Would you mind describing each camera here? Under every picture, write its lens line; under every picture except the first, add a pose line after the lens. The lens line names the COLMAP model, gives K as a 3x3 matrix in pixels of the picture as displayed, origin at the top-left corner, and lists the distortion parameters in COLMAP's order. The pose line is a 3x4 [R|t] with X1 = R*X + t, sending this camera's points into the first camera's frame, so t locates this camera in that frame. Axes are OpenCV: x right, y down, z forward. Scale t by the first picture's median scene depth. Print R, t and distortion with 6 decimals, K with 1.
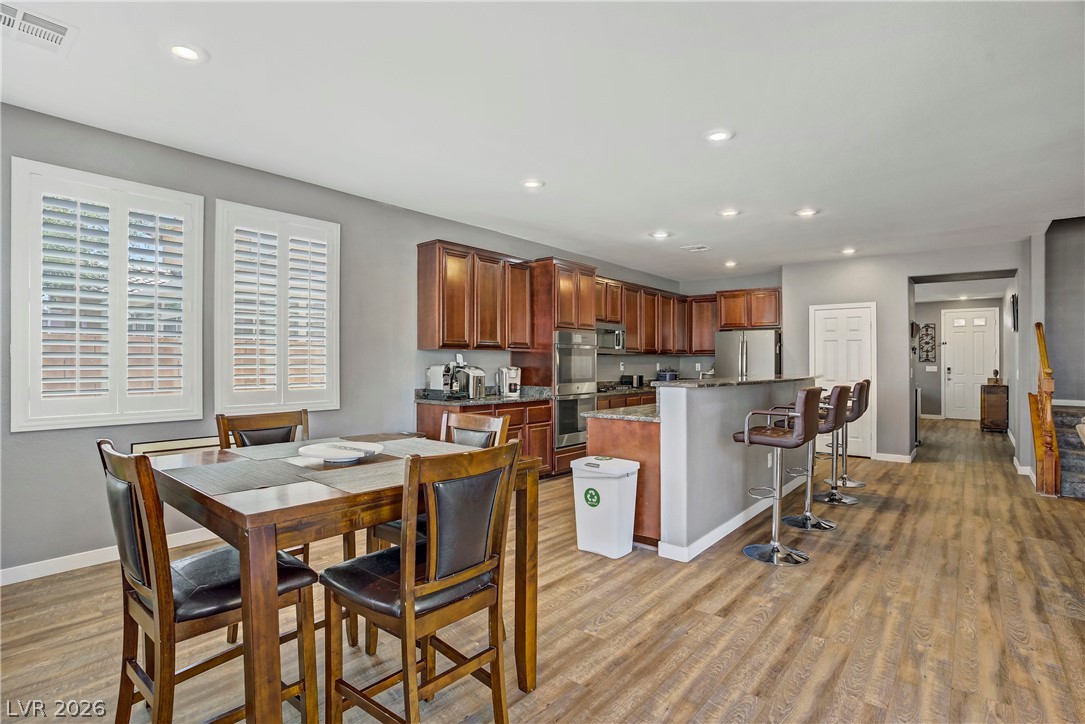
lens RADIAL K [[522.5, 0, 547.4], [0, 522.5, 362.0], [0, 0, 1]] dist [-0.001437, 0.000141]
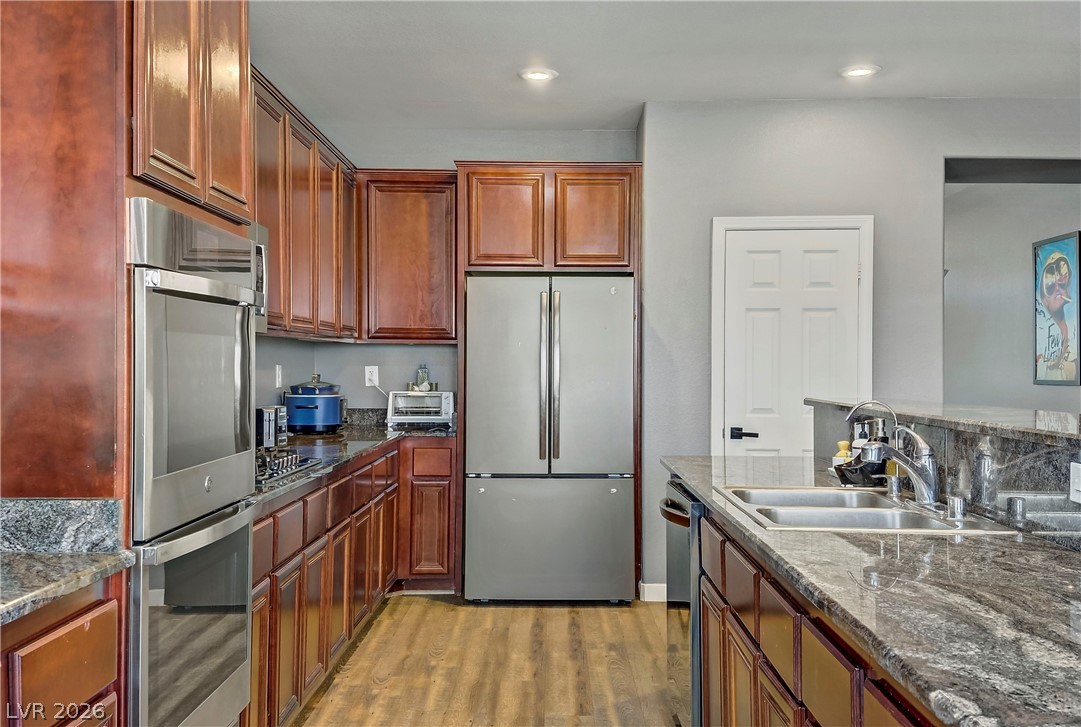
lens RADIAL K [[1034.1, 0, 540.5], [0, 1034.1, 363.5], [0, 0, 1]] dist [0.216551, -0.010035]
pose [[0.784030, 0.005934, 0.620694, -0.086425], [-0.005216, 0.999982, -0.002971, 0.003591], [-0.620701, -0.000908, 0.784047, 0.526051]]
